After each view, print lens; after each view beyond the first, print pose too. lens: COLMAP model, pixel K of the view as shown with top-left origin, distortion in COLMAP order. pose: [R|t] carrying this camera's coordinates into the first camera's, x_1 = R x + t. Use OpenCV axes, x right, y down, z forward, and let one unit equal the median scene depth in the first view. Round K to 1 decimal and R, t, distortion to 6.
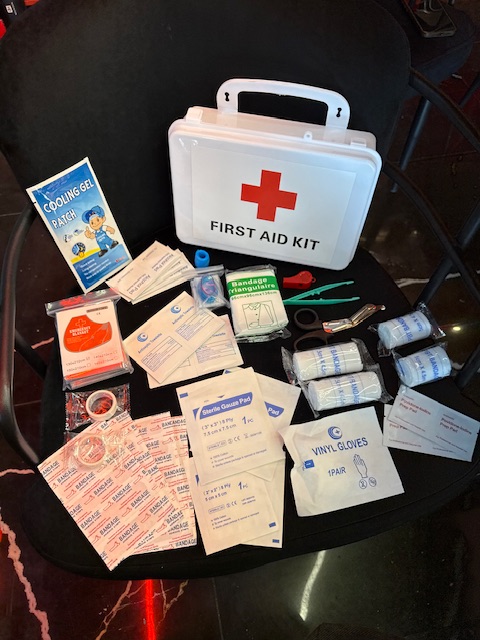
lens RADIAL K [[454.8, 0, 242.2], [0, 454.8, 332.2], [0, 0, 1]] dist [-0.005482, -0.002016]
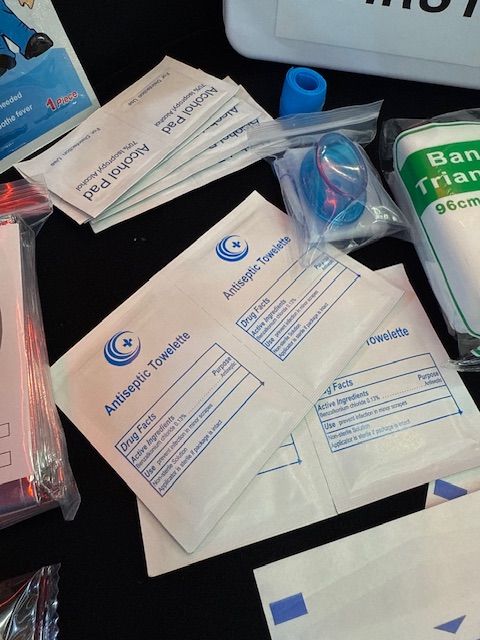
lens RADIAL K [[453.8, 0, 237.5], [0, 453.8, 275.6], [0, 0, 1]] dist [-0.004656, 0.001072]
pose [[0.999089, -0.003926, -0.042500, -0.134774], [0.005496, 0.999304, 0.036891, -0.044537], [0.042325, -0.037091, 0.998415, 0.720690]]
